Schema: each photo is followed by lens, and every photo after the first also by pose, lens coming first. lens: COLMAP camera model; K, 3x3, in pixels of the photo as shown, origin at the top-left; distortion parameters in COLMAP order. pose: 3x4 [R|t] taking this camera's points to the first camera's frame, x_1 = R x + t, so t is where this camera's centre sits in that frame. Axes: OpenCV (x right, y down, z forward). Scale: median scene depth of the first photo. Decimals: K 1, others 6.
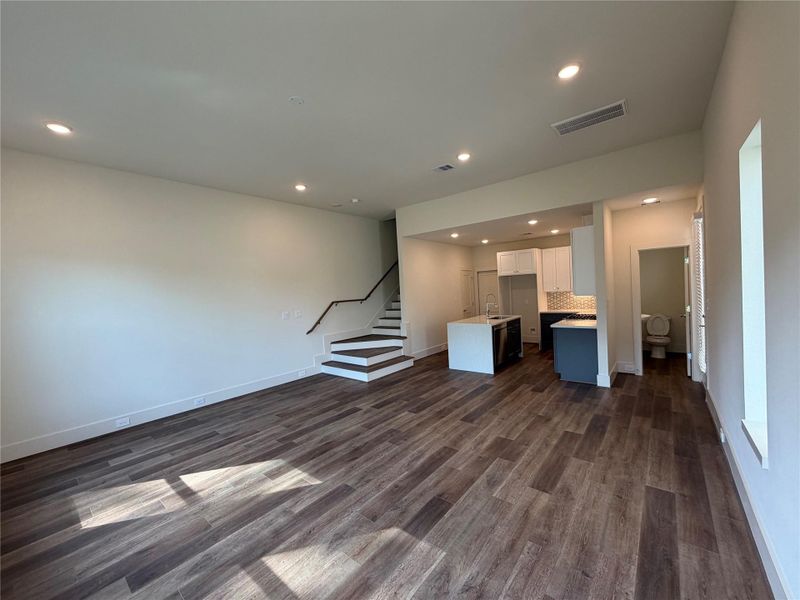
lens RADIAL K [[319.3, 0, 395.6], [0, 319.3, 300.5], [0, 0, 1]] dist [-0.000926, -0.000168]
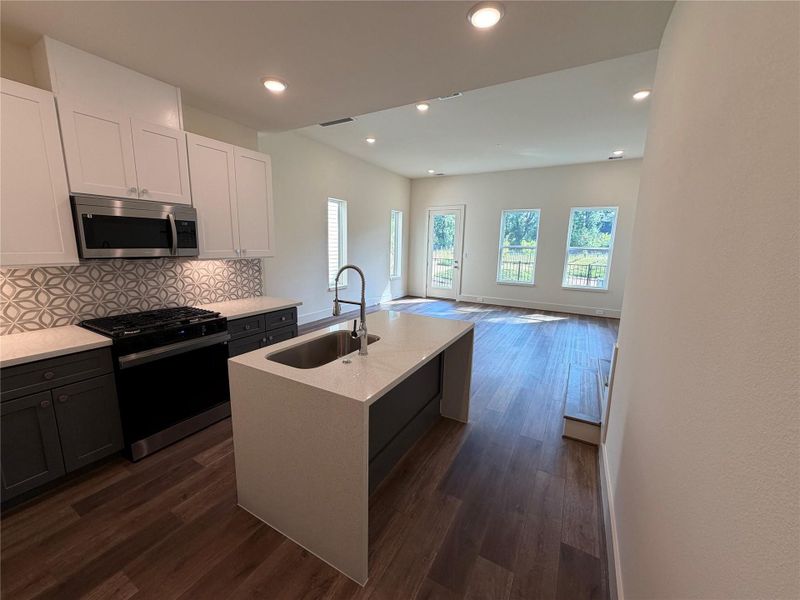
lens RADIAL K [[319.3, 0, 395.6], [0, 319.3, 300.5], [0, 0, 1]] dist [-0.000926, -0.000168]
pose [[-0.983707, 0.063807, -0.168076, 0.497243], [0.025961, 0.975515, 0.218397, -0.079092], [0.177896, 0.210475, -0.961277, 2.029285]]
